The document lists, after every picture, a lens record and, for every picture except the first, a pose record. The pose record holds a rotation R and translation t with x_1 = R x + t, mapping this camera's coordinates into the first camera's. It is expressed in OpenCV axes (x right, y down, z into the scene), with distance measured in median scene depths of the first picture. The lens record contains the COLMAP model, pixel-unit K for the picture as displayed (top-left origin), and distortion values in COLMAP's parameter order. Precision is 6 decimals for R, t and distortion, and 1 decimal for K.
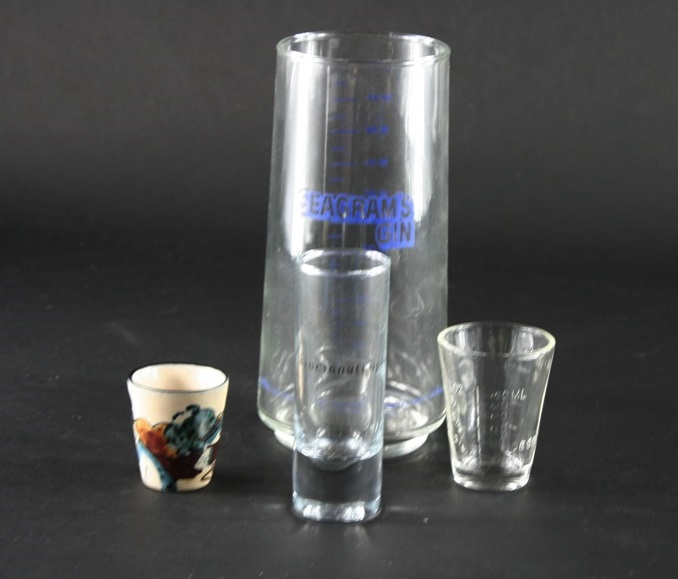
lens RADIAL K [[1998.5, 0, 339.0], [0, 1998.5, 289.5], [0, 0, 1]] dist [-0.081979, -0.623894]
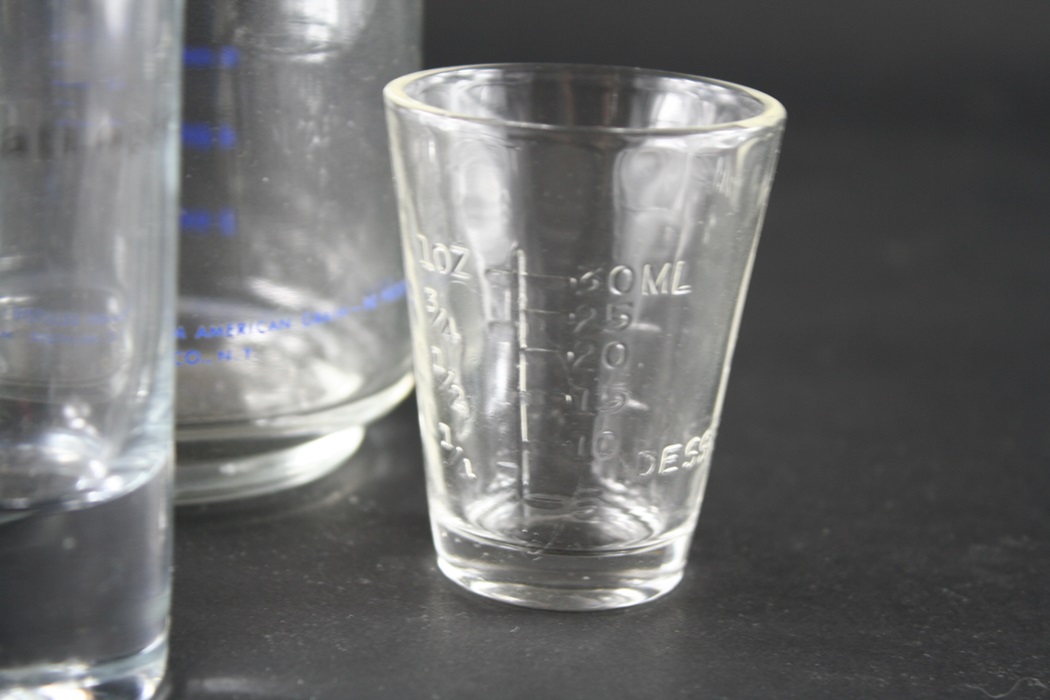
lens RADIAL K [[2620.3, 0, 525.0], [0, 2620.3, 350.0], [0, 0, 1]] dist [-0.350164, 5.364164]
pose [[0.996216, 0.005734, 0.086726, 0.037163], [-0.007873, 0.999673, 0.024343, 0.053044], [-0.086558, -0.024934, 0.995935, 0.621205]]
